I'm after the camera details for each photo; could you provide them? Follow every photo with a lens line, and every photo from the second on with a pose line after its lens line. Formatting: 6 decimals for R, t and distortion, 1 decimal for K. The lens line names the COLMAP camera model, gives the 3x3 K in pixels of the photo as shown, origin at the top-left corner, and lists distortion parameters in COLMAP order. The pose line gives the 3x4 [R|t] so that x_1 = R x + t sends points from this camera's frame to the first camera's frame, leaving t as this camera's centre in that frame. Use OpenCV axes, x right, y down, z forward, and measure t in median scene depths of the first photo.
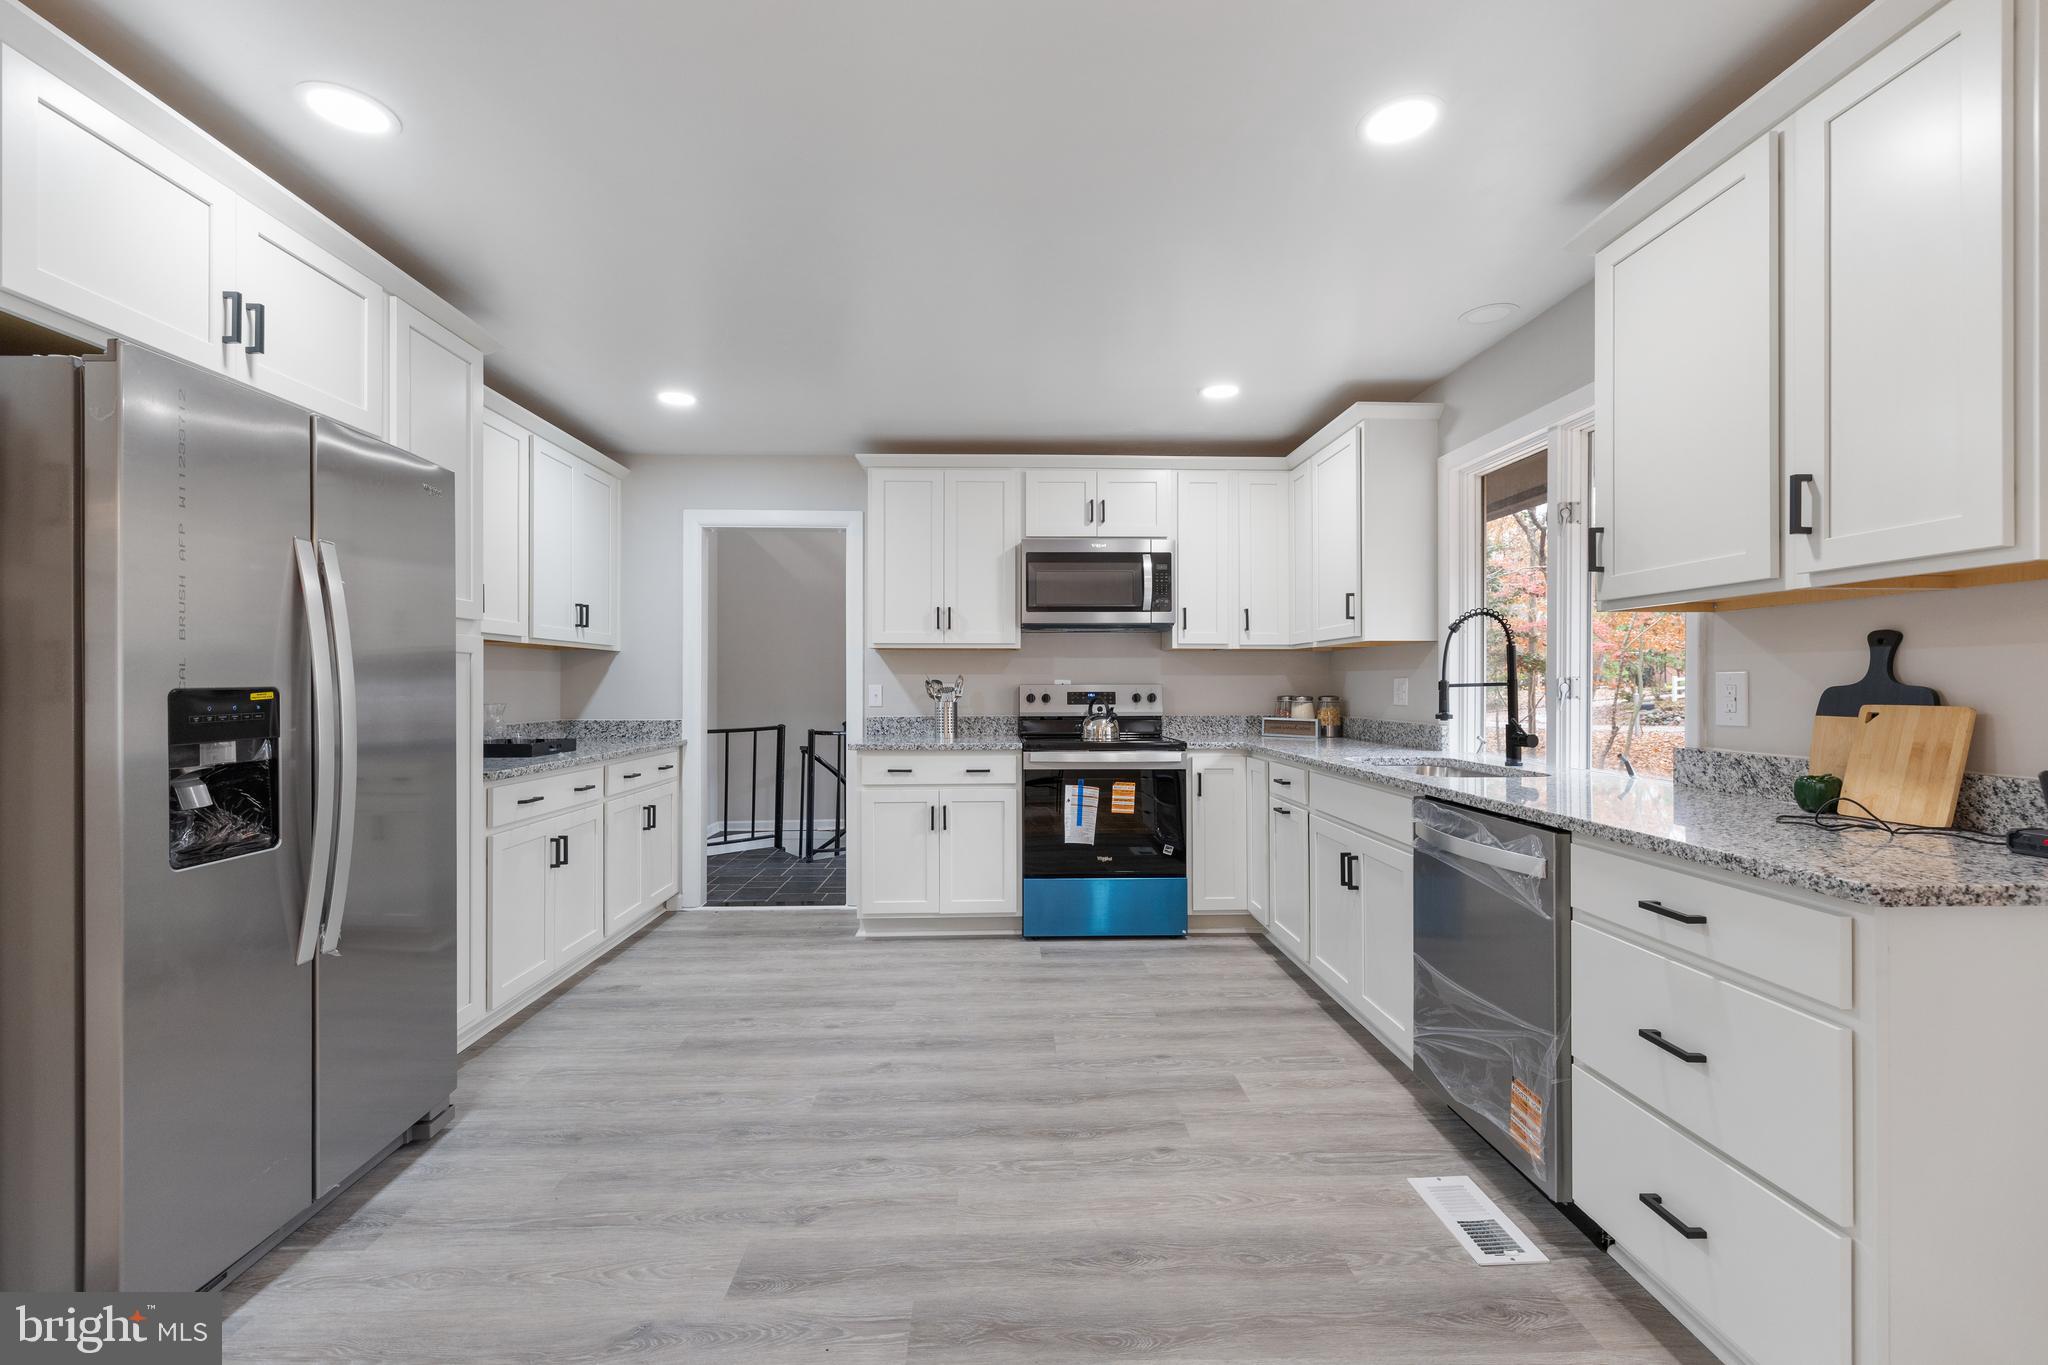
lens RADIAL K [[861.9, 0, 1023.8], [0, 861.9, 680.3], [0, 0, 1]] dist [0.000585, 0.000996]
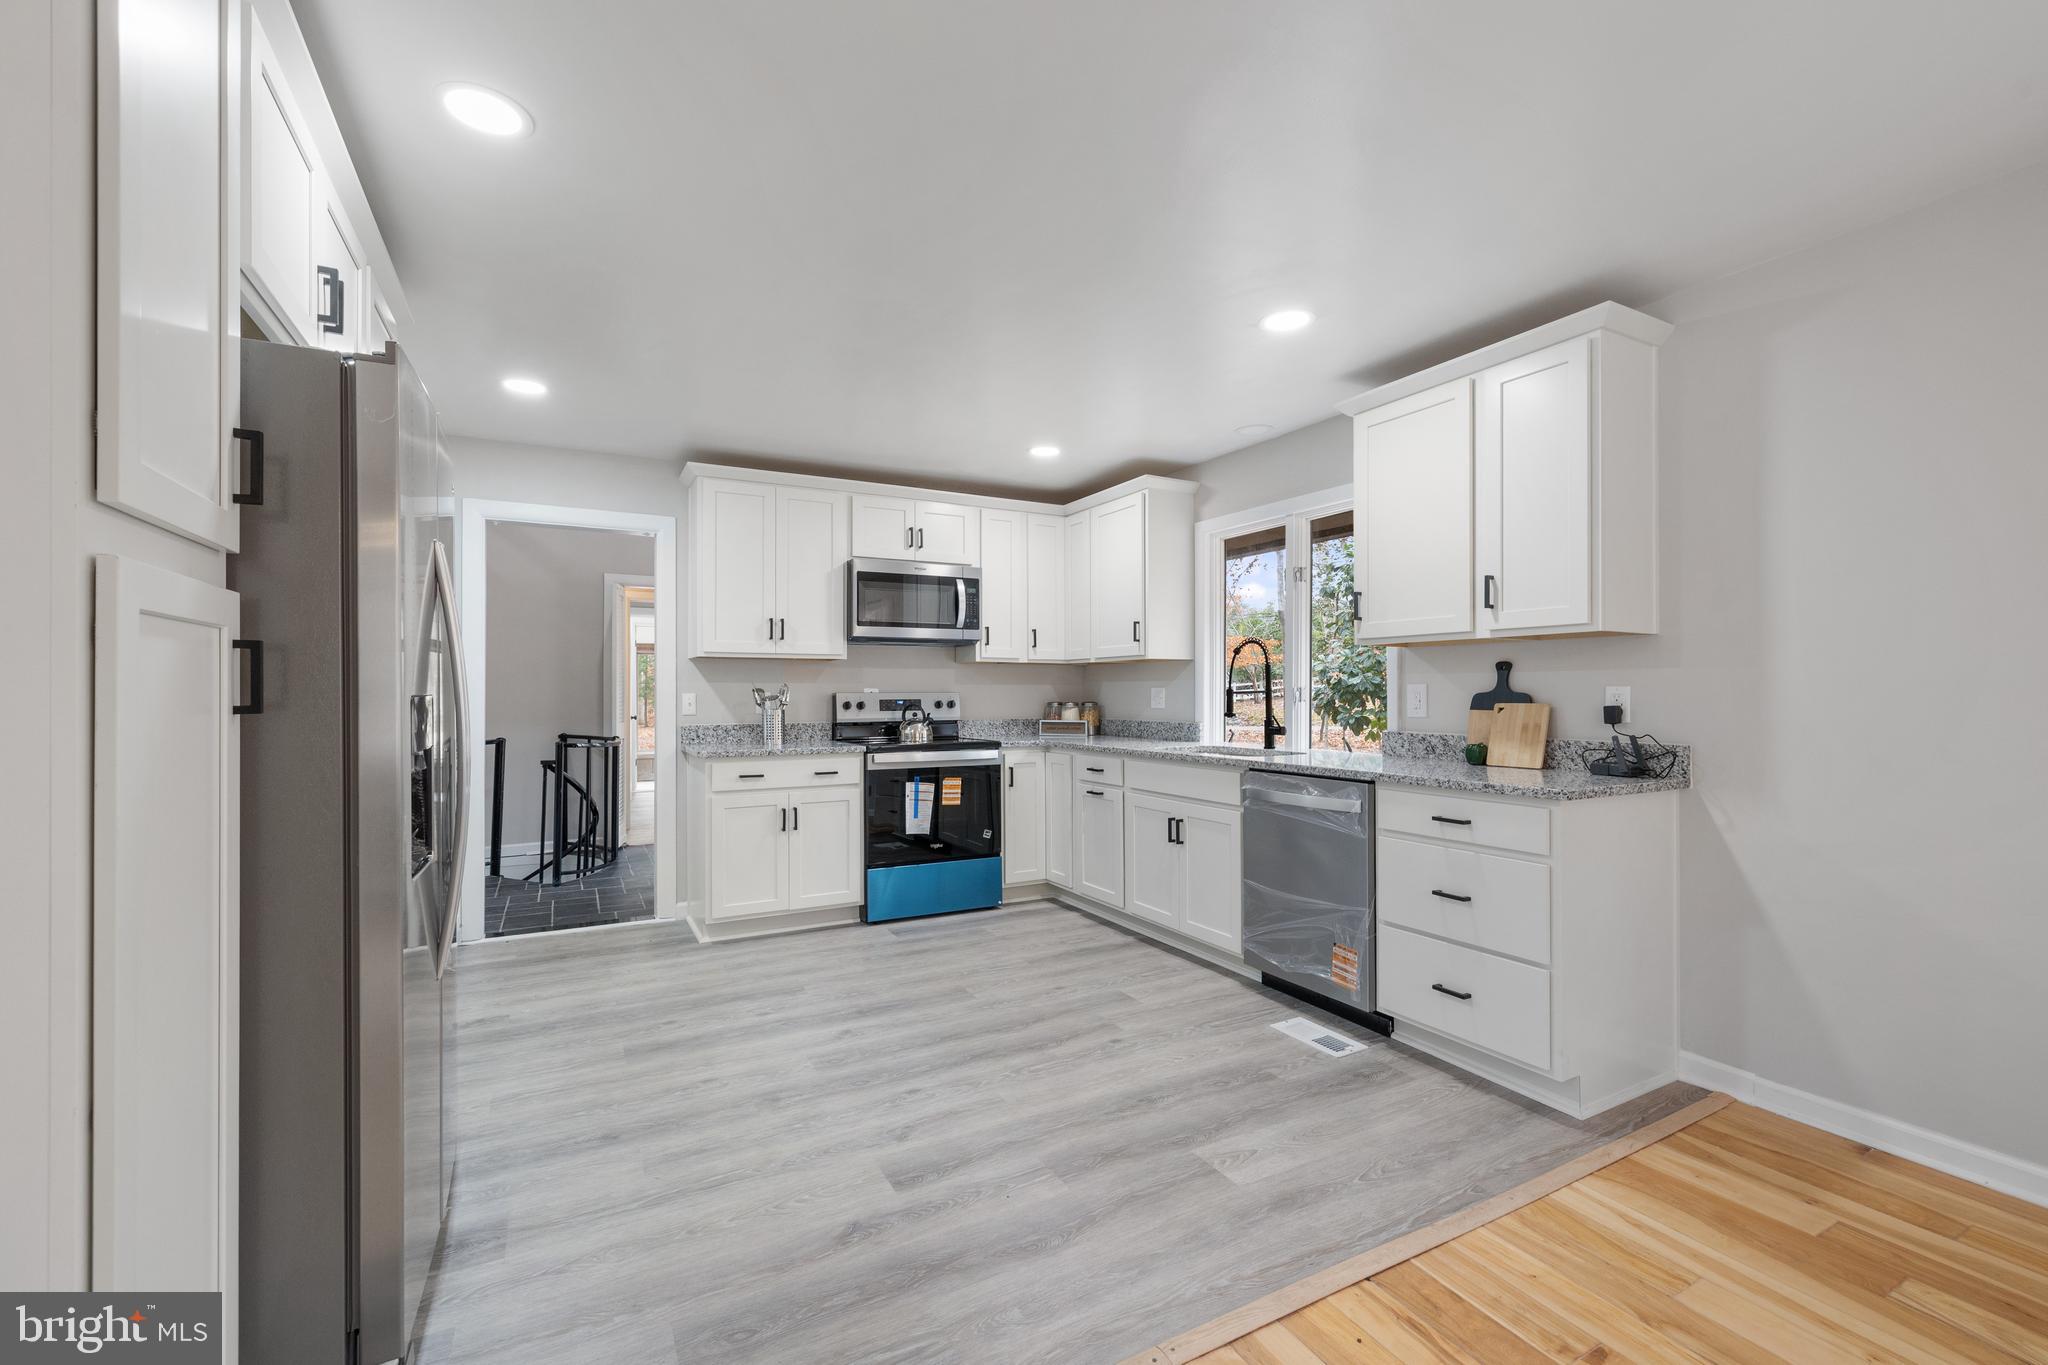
lens RADIAL K [[861.9, 0, 1027.7], [0, 861.9, 692.4], [0, 0, 1]] dist [0.000585, 0.000996]
pose [[0.896651, -0.000784, 0.442738, -0.417098], [-0.000774, 0.999994, 0.003338, 0.000736], [-0.442738, -0.003336, 0.896645, -0.102247]]
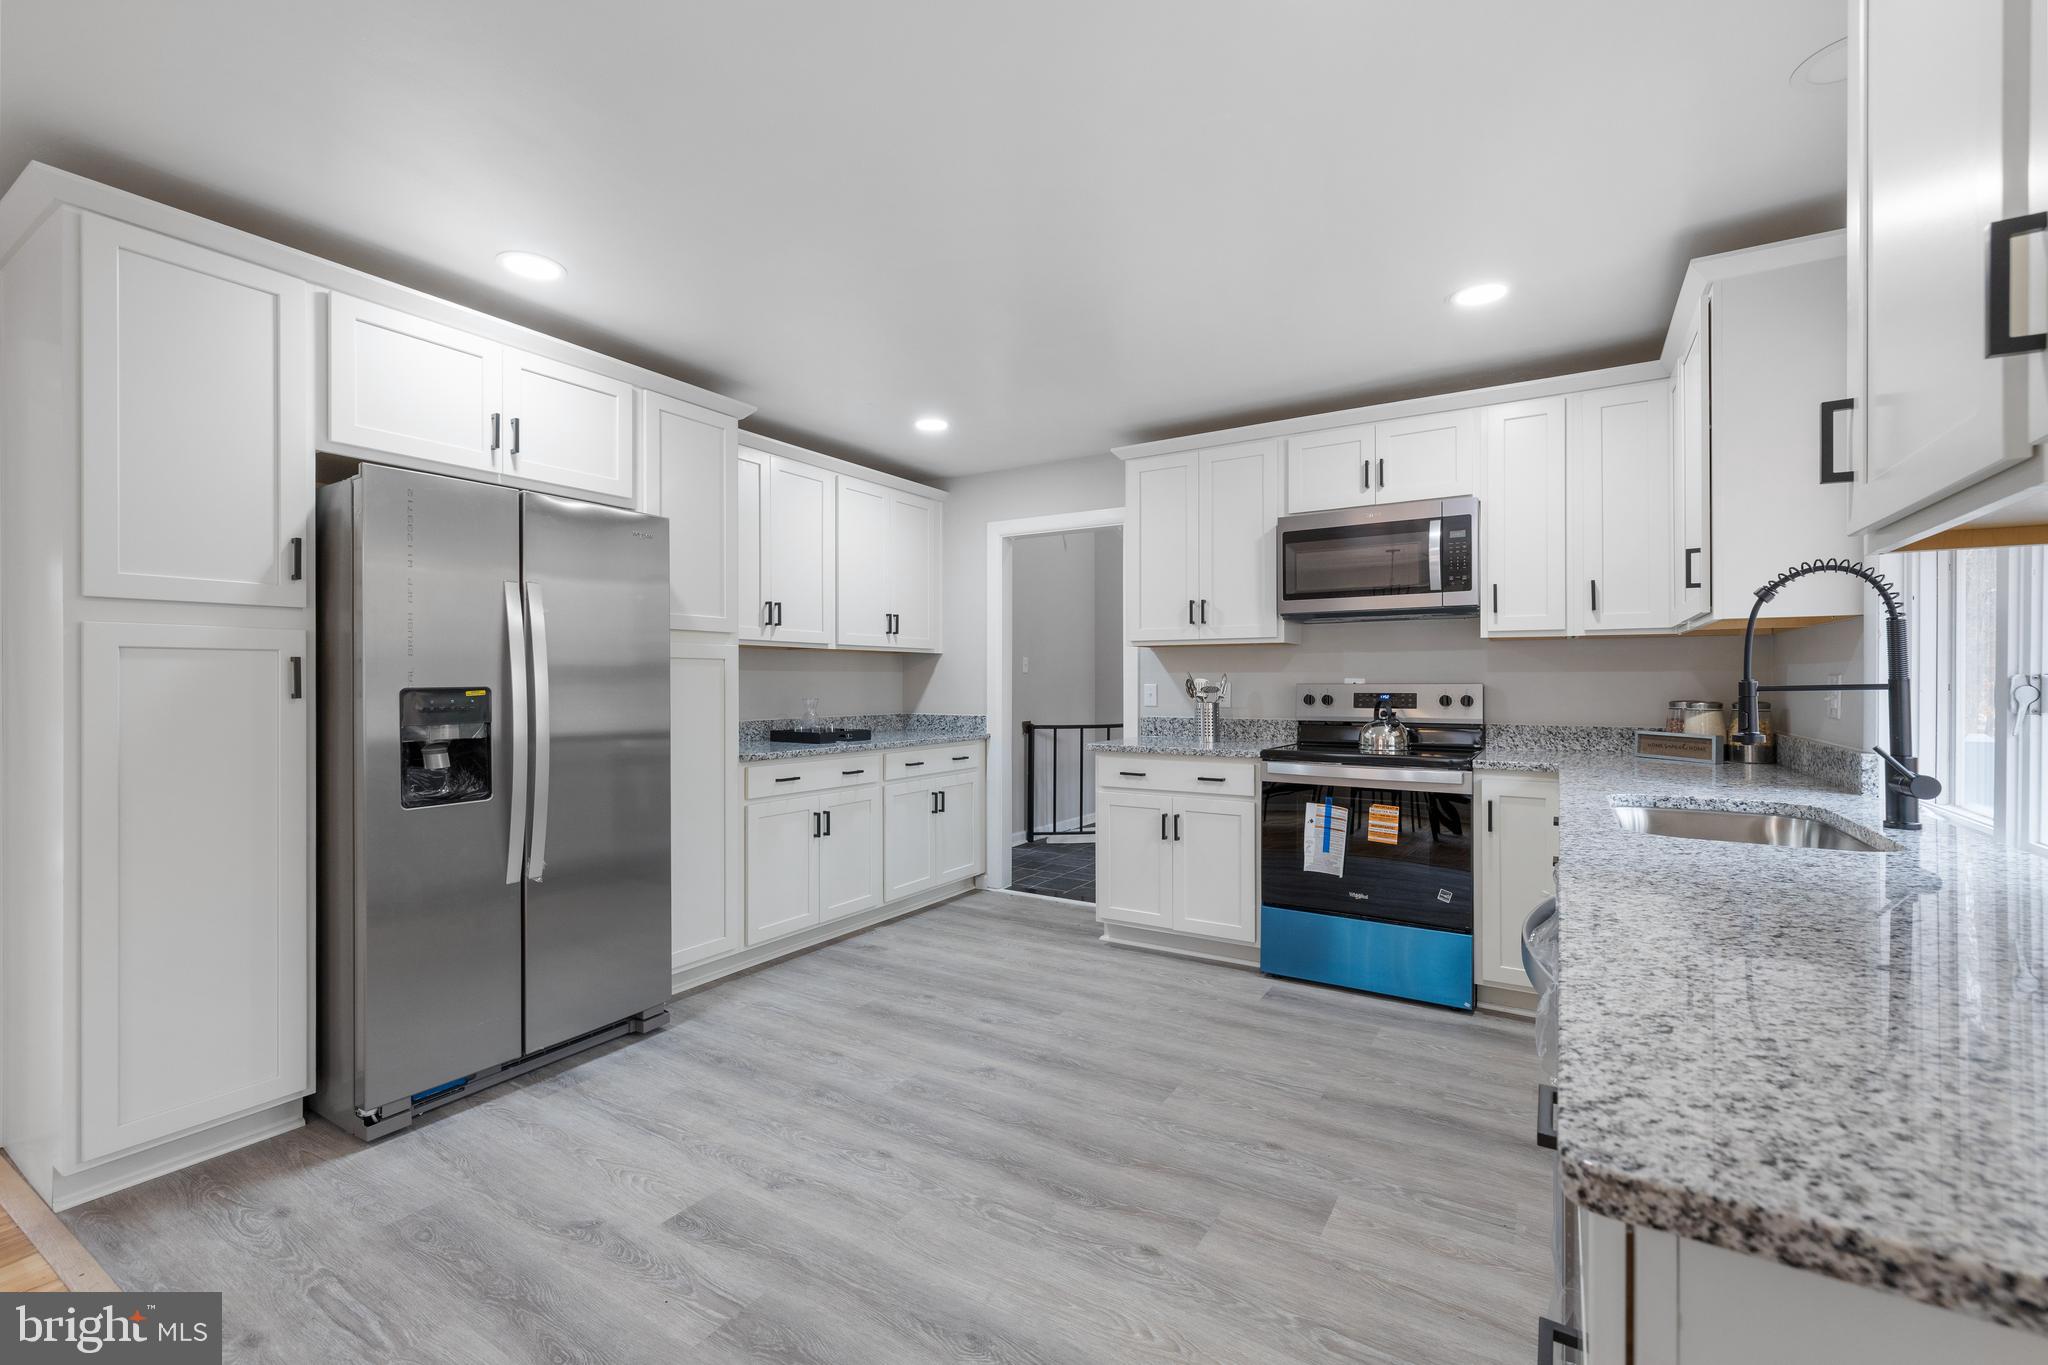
lens RADIAL K [[861.9, 0, 1020.8], [0, 861.9, 680.0], [0, 0, 1]] dist [0.000585, 0.000996]
pose [[0.827689, -0.000526, -0.561187, 0.398352], [0.002572, 0.999993, 0.002856, -0.003263], [0.561182, -0.003807, 0.827684, 0.189754]]
